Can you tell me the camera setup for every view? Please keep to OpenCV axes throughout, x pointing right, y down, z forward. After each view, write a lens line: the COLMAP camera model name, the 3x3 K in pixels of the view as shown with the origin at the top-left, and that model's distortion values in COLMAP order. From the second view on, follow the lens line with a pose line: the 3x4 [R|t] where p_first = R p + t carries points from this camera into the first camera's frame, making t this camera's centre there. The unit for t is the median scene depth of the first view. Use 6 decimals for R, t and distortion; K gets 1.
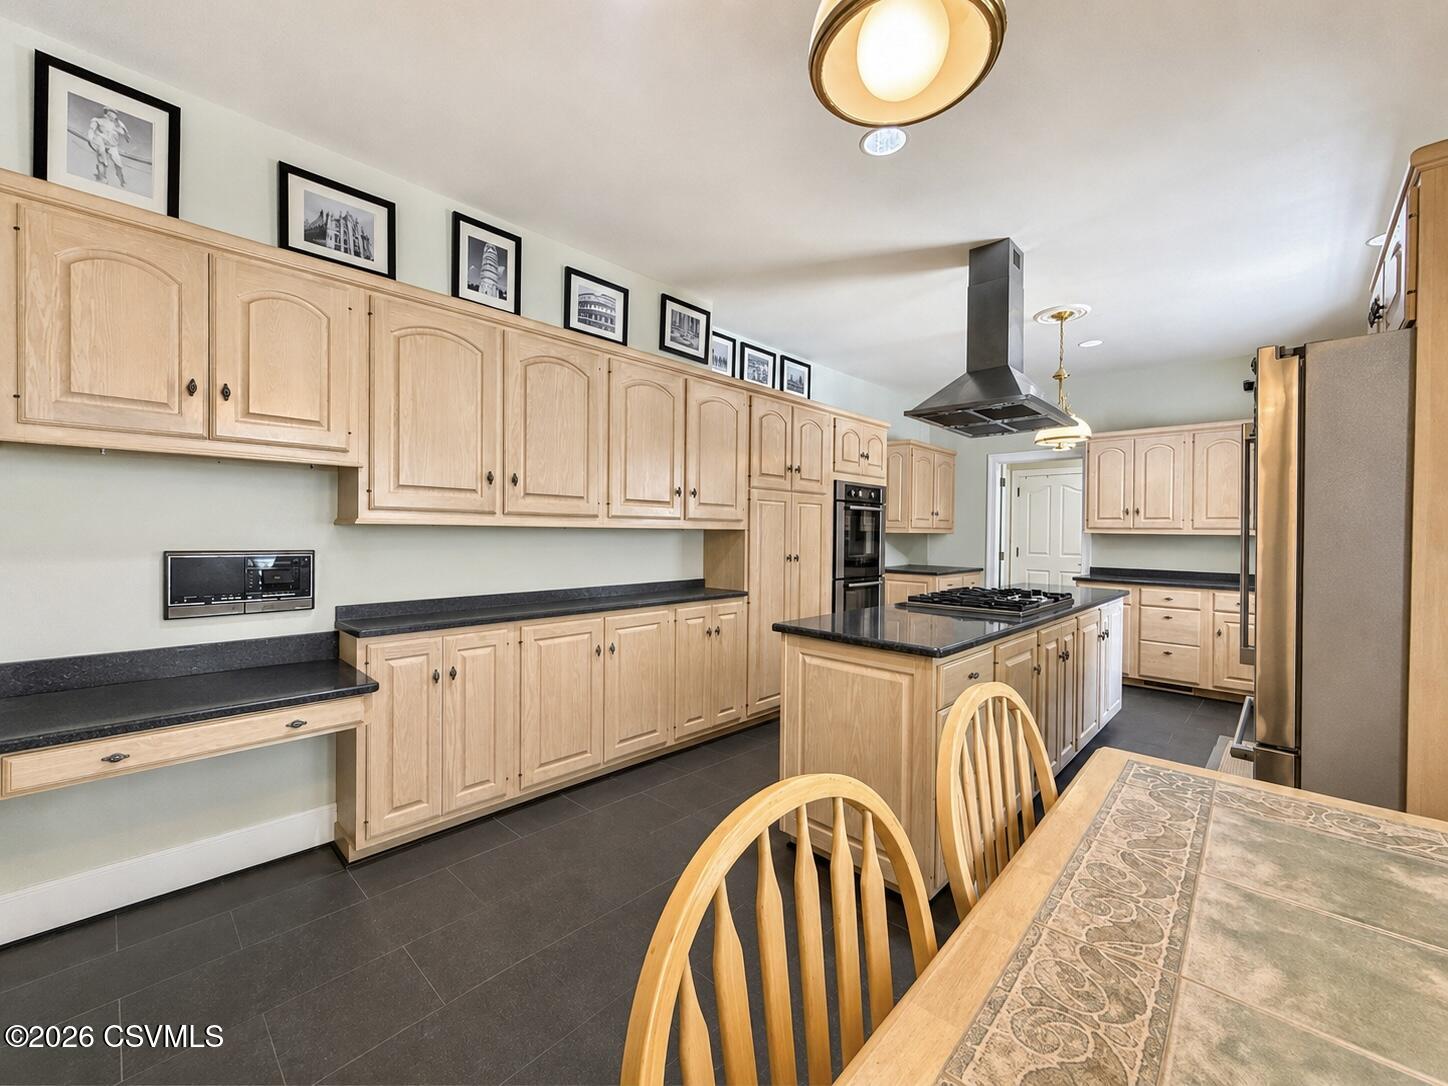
lens RADIAL K [[589.6, 0, 725.0], [0, 589.6, 539.0], [0, 0, 1]] dist [0.000532, 0.002142]
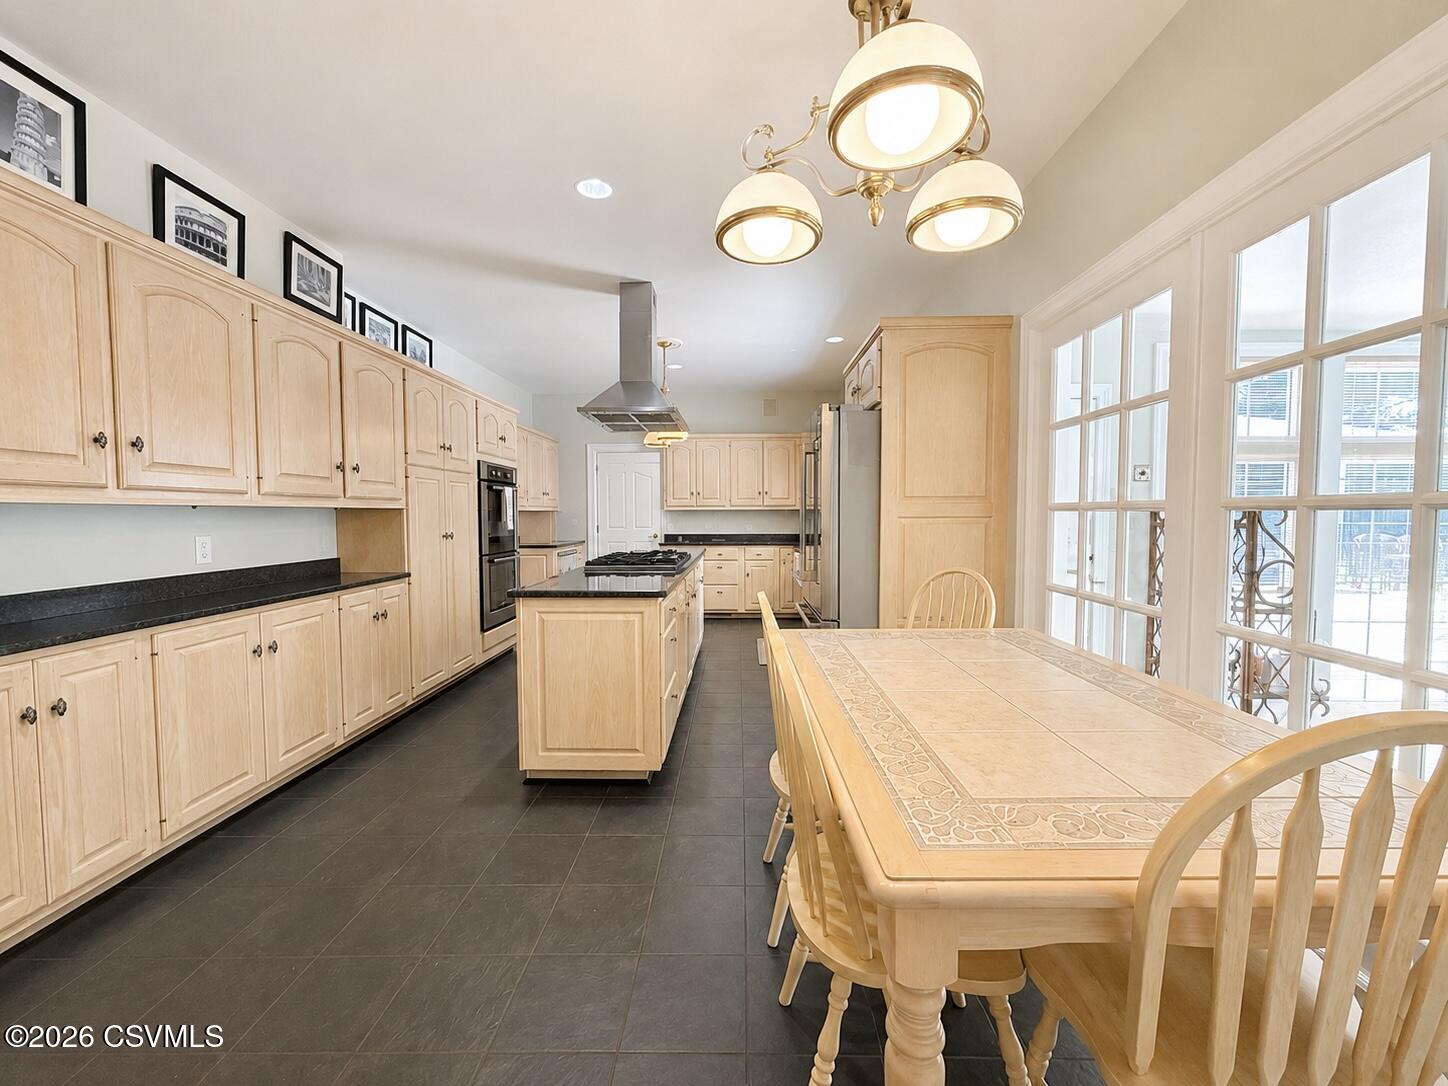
lens RADIAL K [[589.6, 0, 720.6], [0, 589.6, 541.3], [0, 0, 1]] dist [0.000532, 0.002142]
pose [[0.731723, -0.045877, 0.680057, -0.255545], [0.020567, 0.998764, 0.045247, 0.004878], [-0.681292, -0.019121, 0.731762, -0.062432]]
